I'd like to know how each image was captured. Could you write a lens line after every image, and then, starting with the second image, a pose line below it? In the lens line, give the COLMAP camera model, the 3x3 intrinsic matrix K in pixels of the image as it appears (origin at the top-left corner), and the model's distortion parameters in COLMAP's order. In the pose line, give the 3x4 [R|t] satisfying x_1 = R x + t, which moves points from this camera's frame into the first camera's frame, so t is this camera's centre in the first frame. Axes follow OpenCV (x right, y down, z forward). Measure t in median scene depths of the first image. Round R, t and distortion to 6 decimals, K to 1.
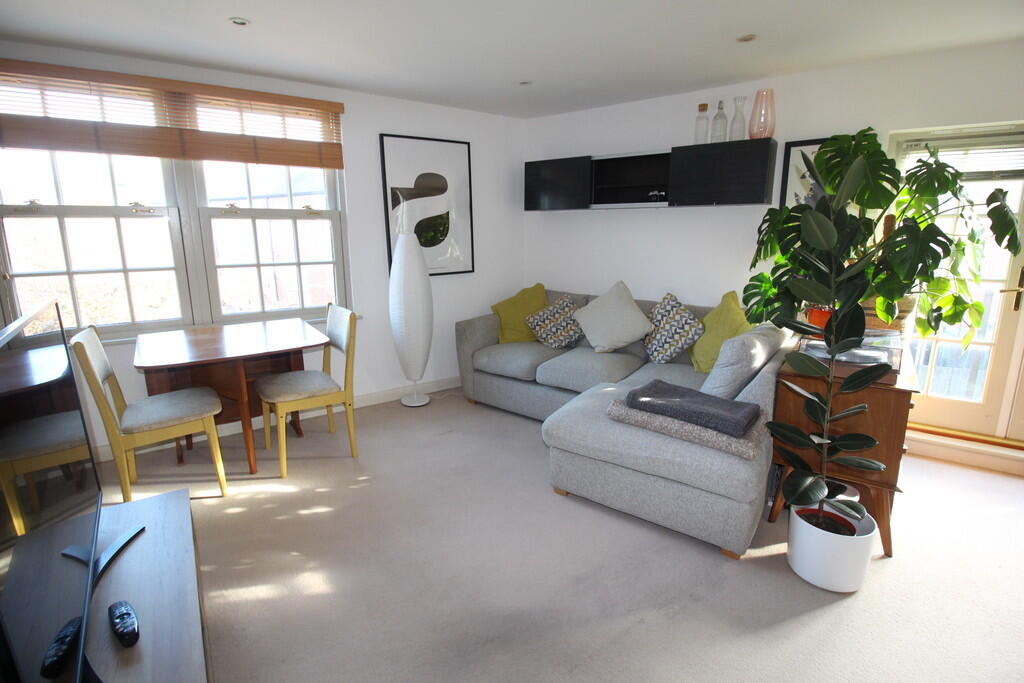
lens RADIAL K [[491.2, 0, 507.6], [0, 491.2, 336.6], [0, 0, 1]] dist [-0.001919, -0.000160]
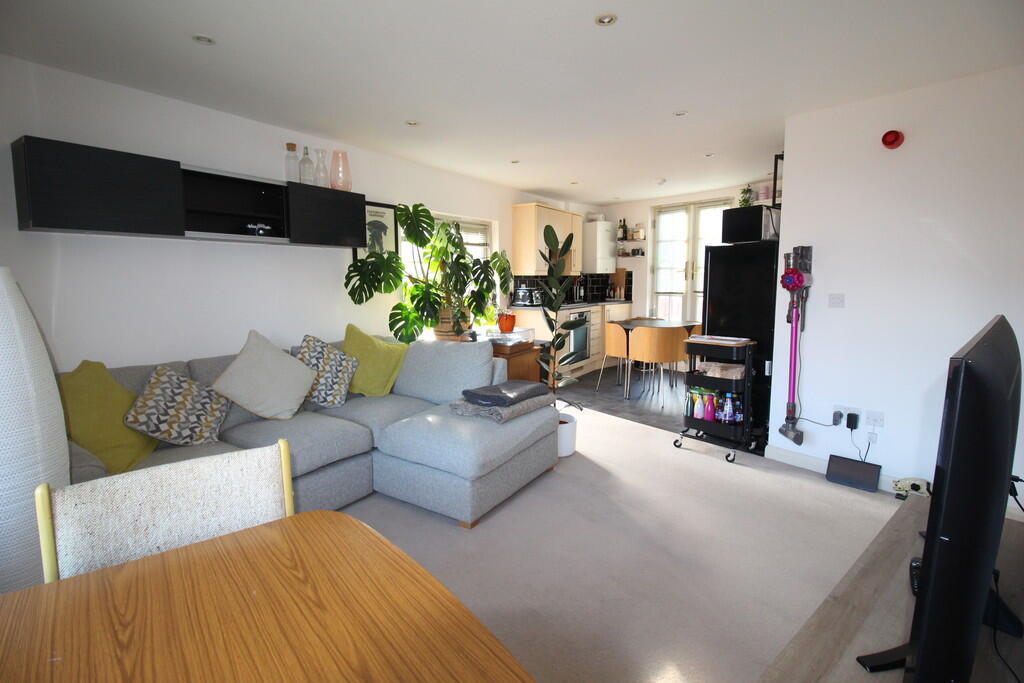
lens RADIAL K [[491.2, 0, 511.2], [0, 491.2, 334.6], [0, 0, 1]] dist [-0.001919, -0.000160]
pose [[-0.096875, -0.107354, 0.989490, -0.663785], [0.224791, 0.966118, 0.126826, -0.126887], [-0.969579, 0.234715, -0.069461, 0.726472]]
